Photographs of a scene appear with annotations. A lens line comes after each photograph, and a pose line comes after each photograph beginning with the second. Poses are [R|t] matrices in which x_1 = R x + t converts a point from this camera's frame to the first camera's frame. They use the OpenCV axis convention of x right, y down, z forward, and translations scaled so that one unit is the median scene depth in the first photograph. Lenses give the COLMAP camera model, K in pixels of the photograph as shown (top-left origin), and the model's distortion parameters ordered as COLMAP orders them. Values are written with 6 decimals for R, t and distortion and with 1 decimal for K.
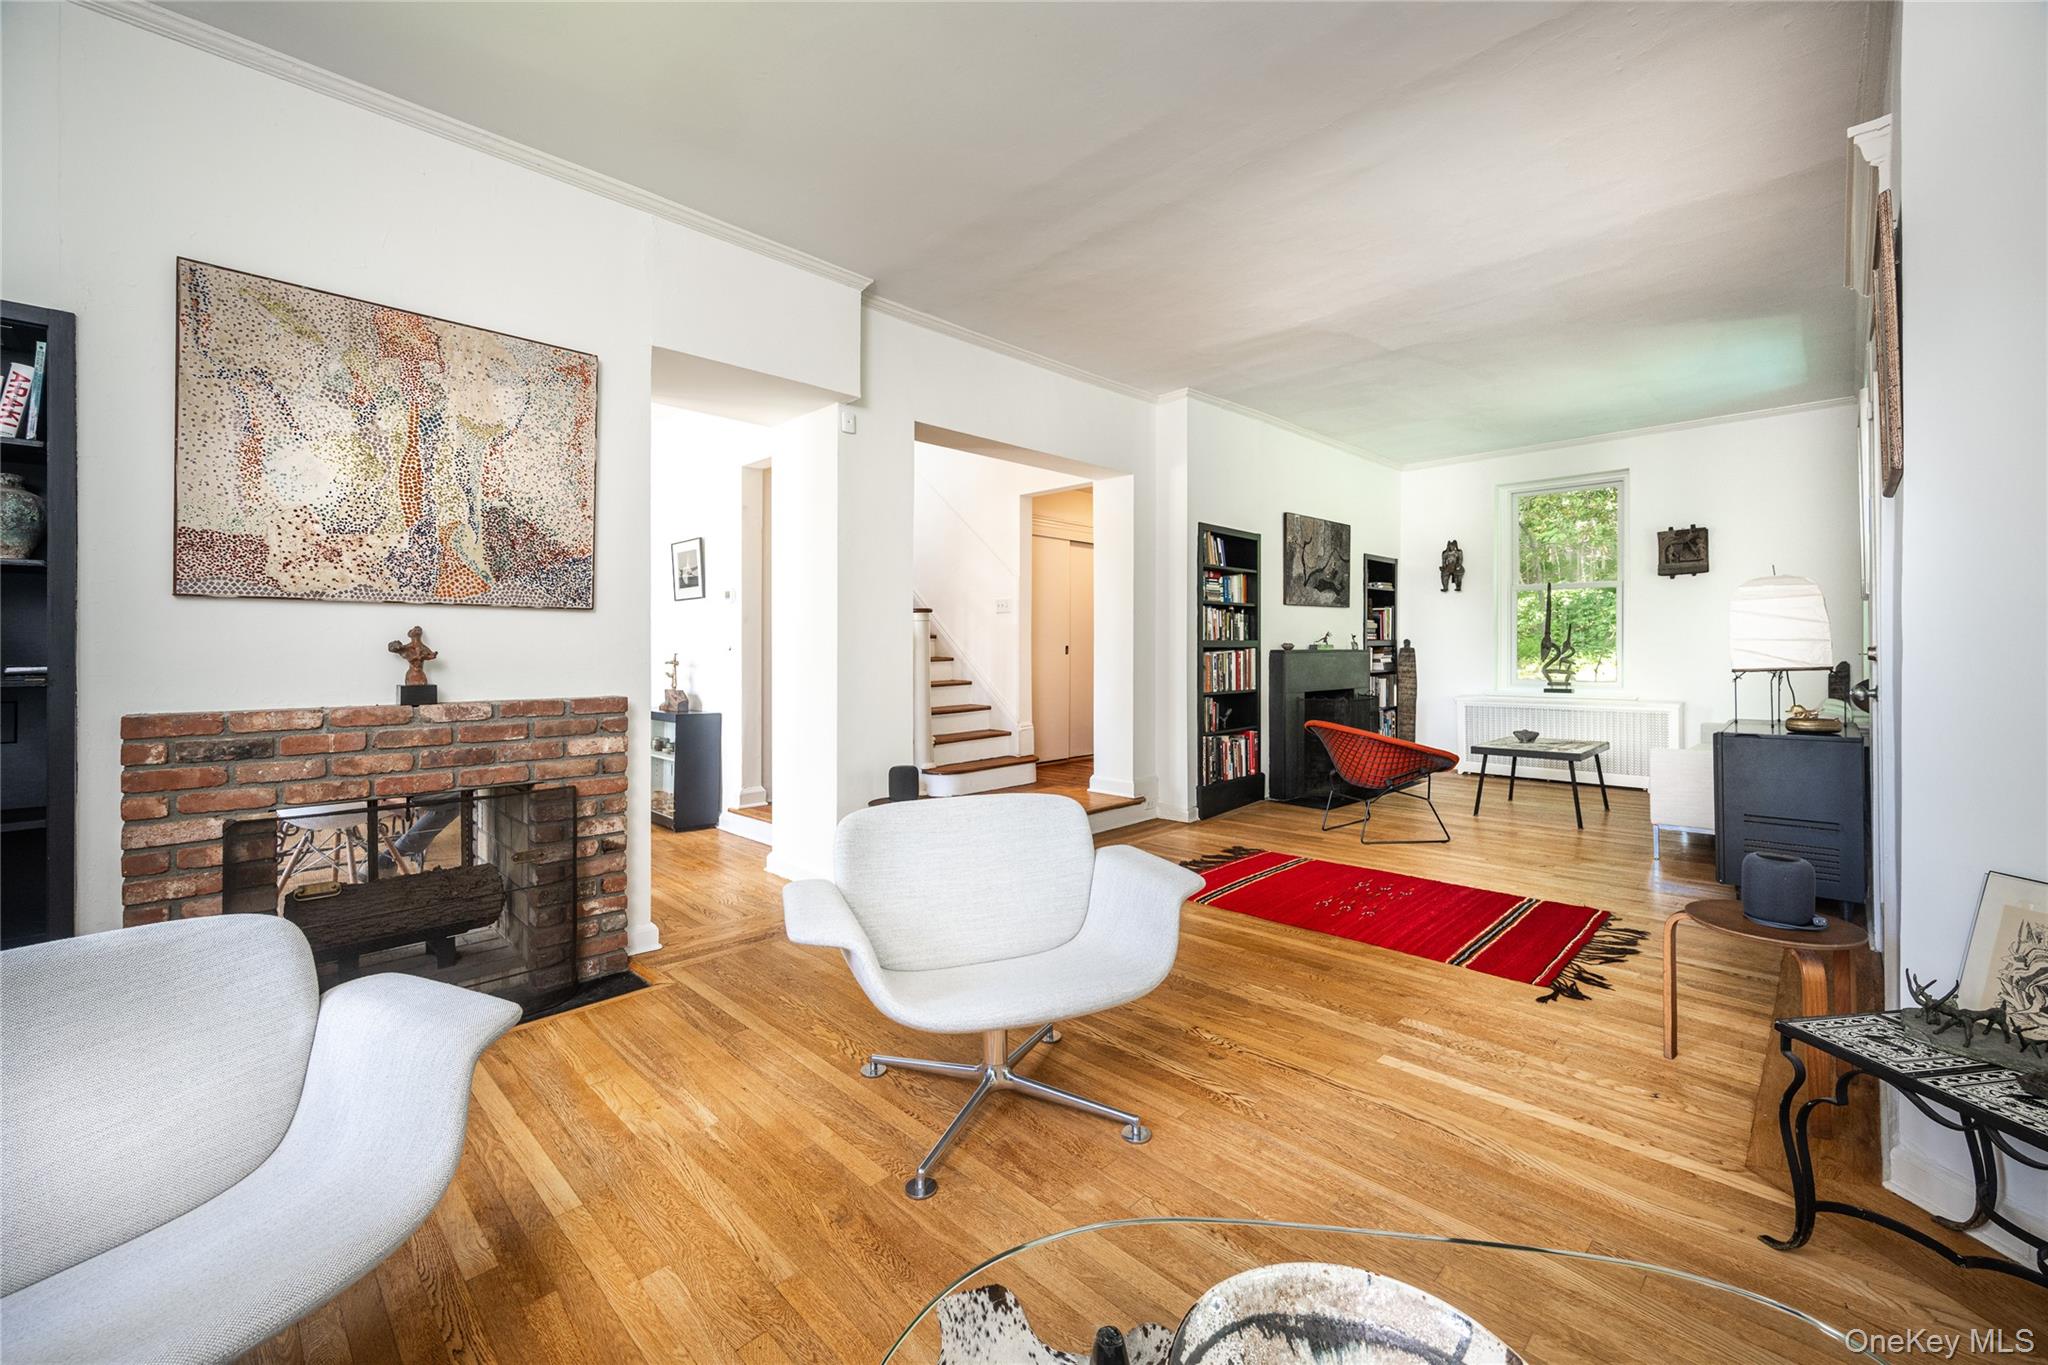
lens RADIAL K [[824.9, 0, 1026.0], [0, 824.9, 647.6], [0, 0, 1]] dist [0.000838, 0.000015]
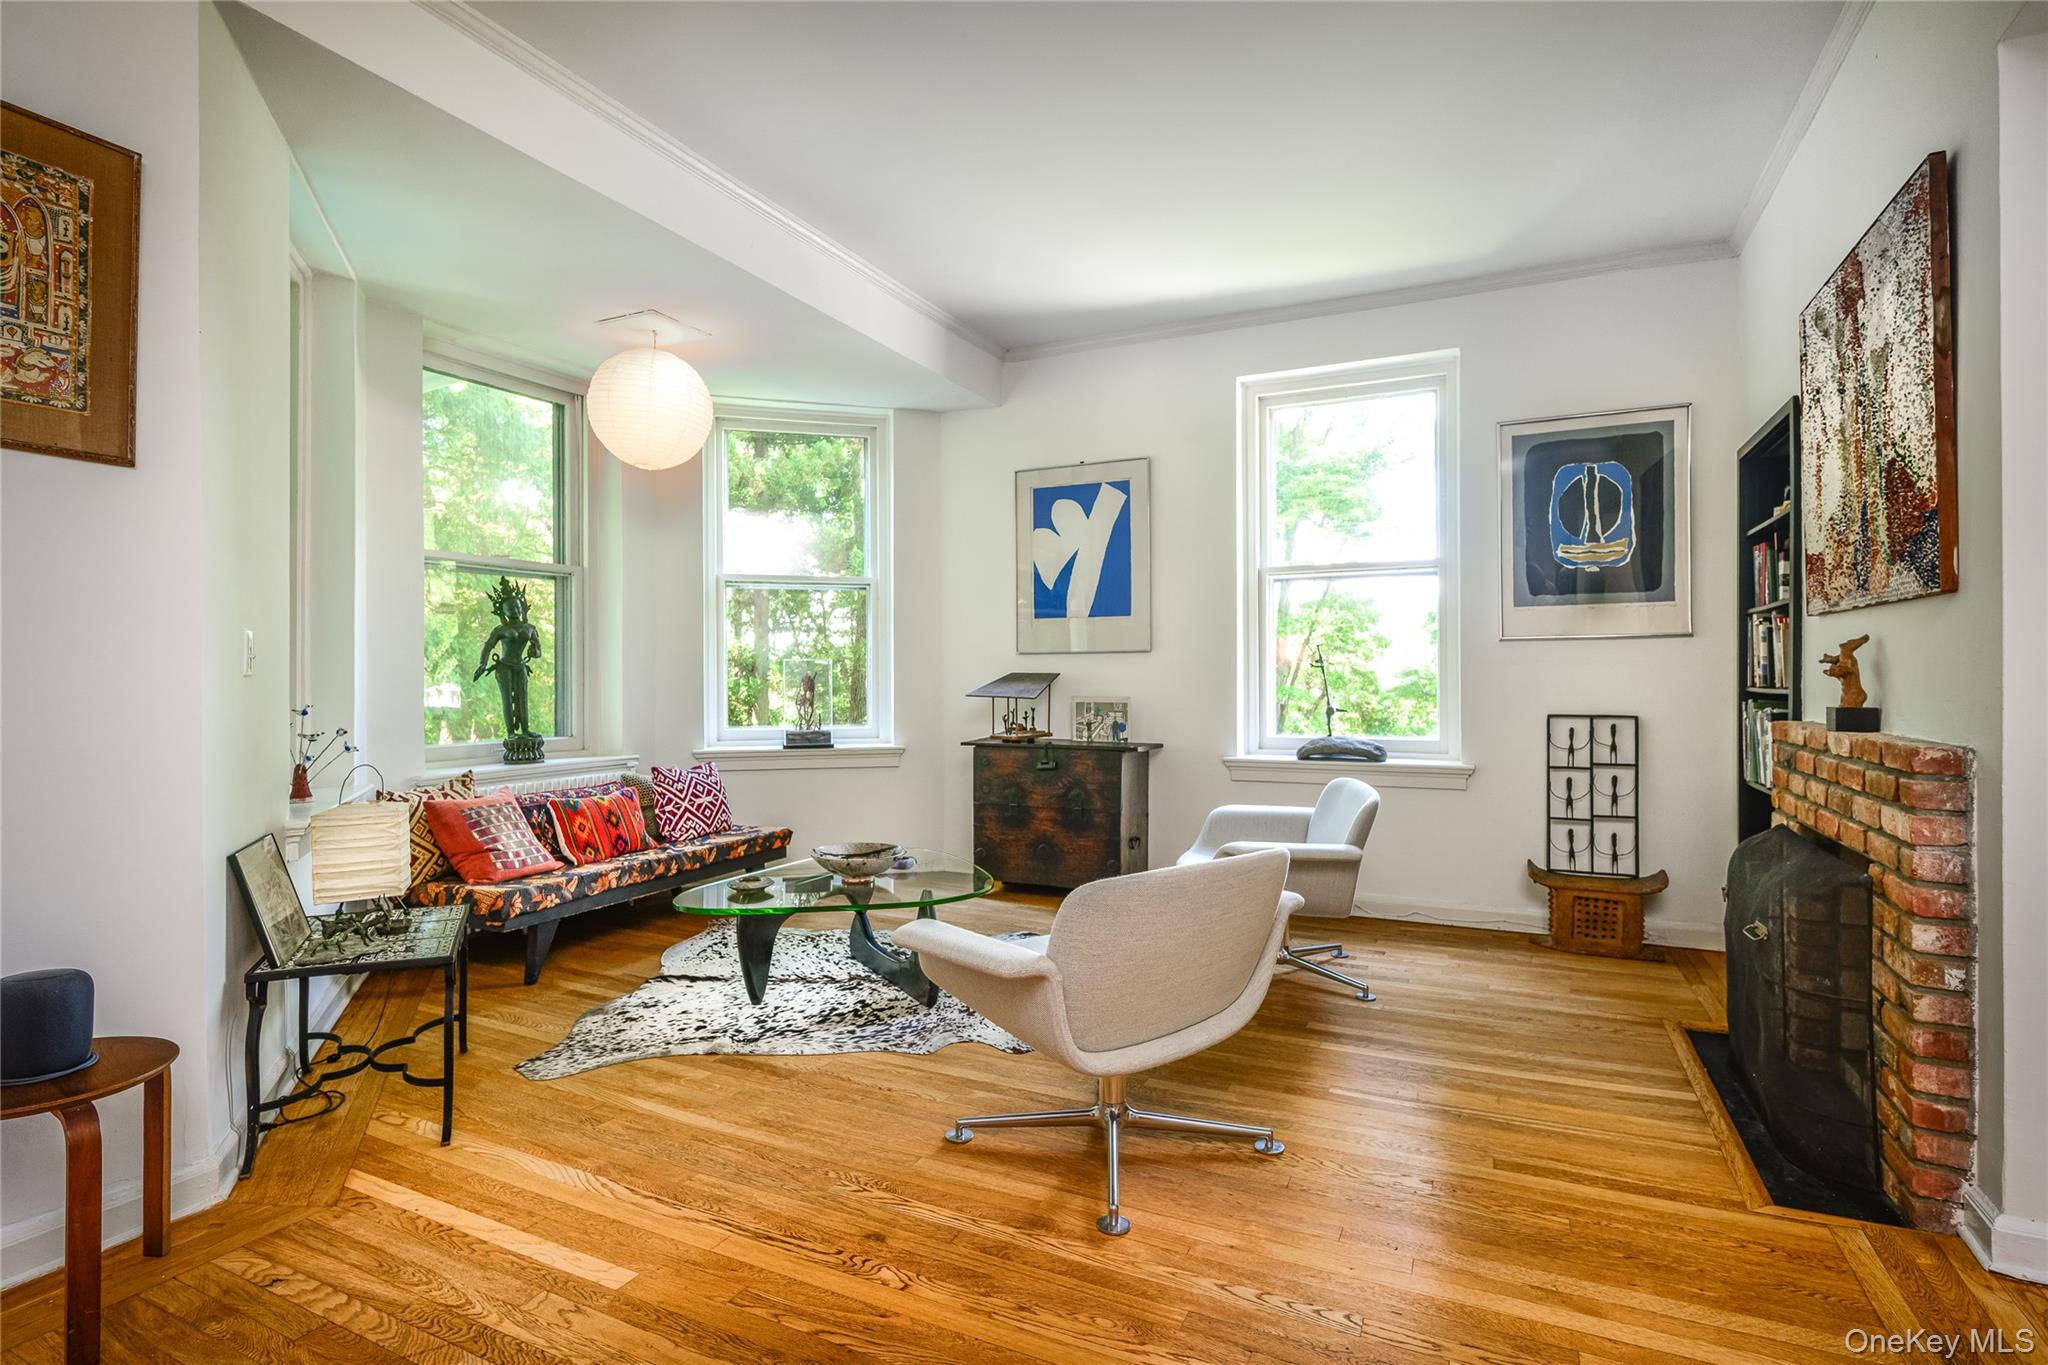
lens RADIAL K [[1031.0, 0, 1024.0], [0, 1031.0, 682.5], [0, 0, 1]] dist [-0.001736, -0.000057]
pose [[-0.944817, 0.004264, -0.327570, 0.147902], [0.002334, 0.999978, 0.006283, 0.005576], [0.327589, 0.005172, -0.944806, 0.696370]]
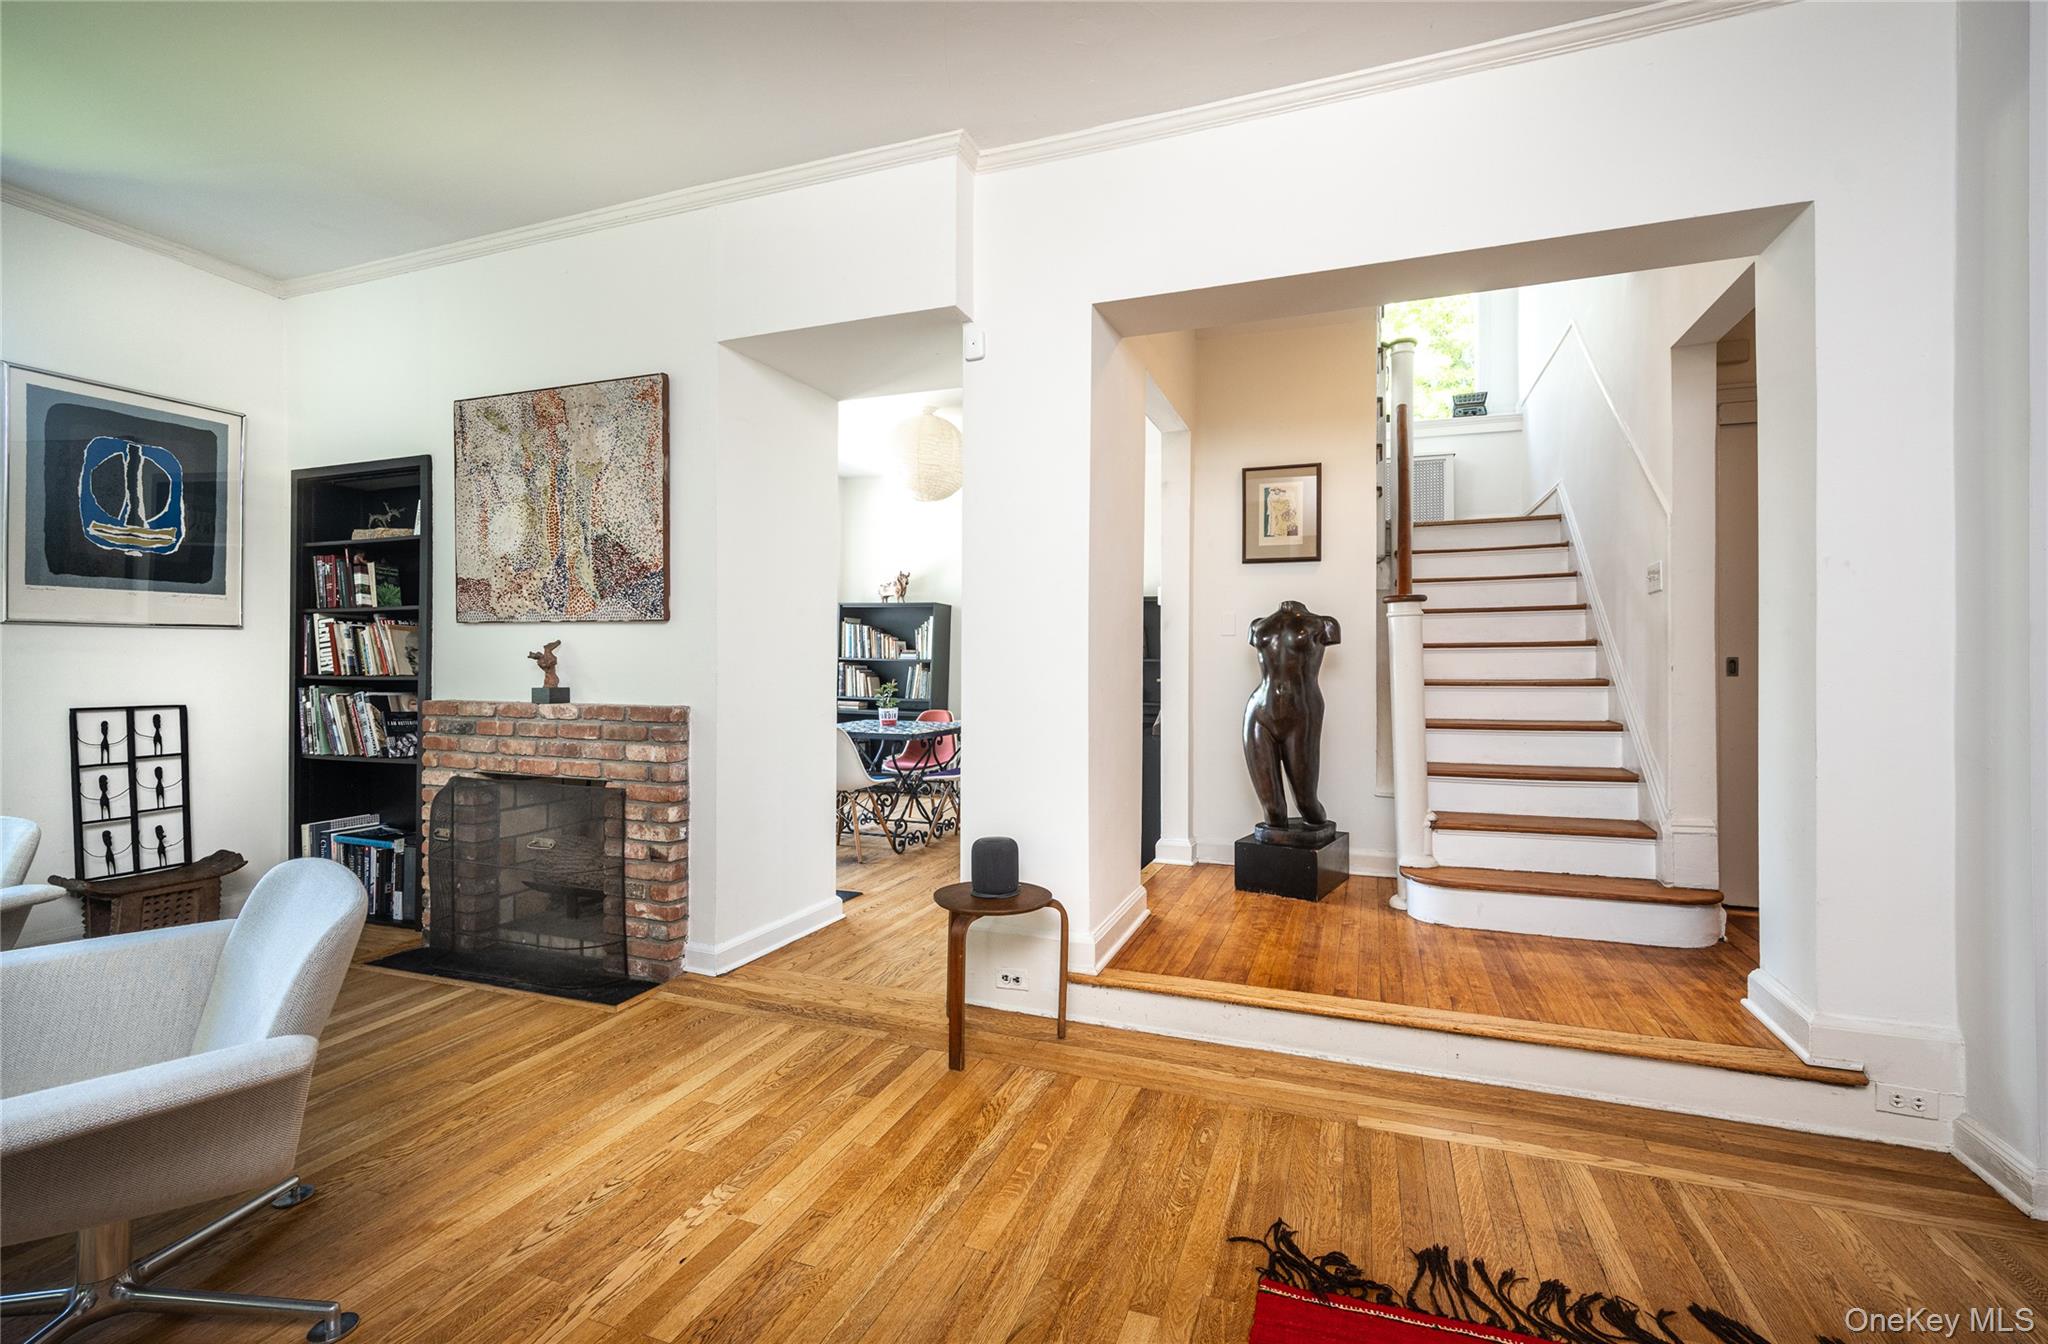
lens RADIAL K [[857.1, 0, 1051.5], [0, 857.1, 656.6], [0, 0, 1]] dist [0.000471, -0.000055]
pose [[0.419510, -0.003265, -0.907745, 0.306028], [-0.004002, 0.999977, -0.005446, 0.001275], [0.907742, 0.005917, 0.419488, 0.469553]]
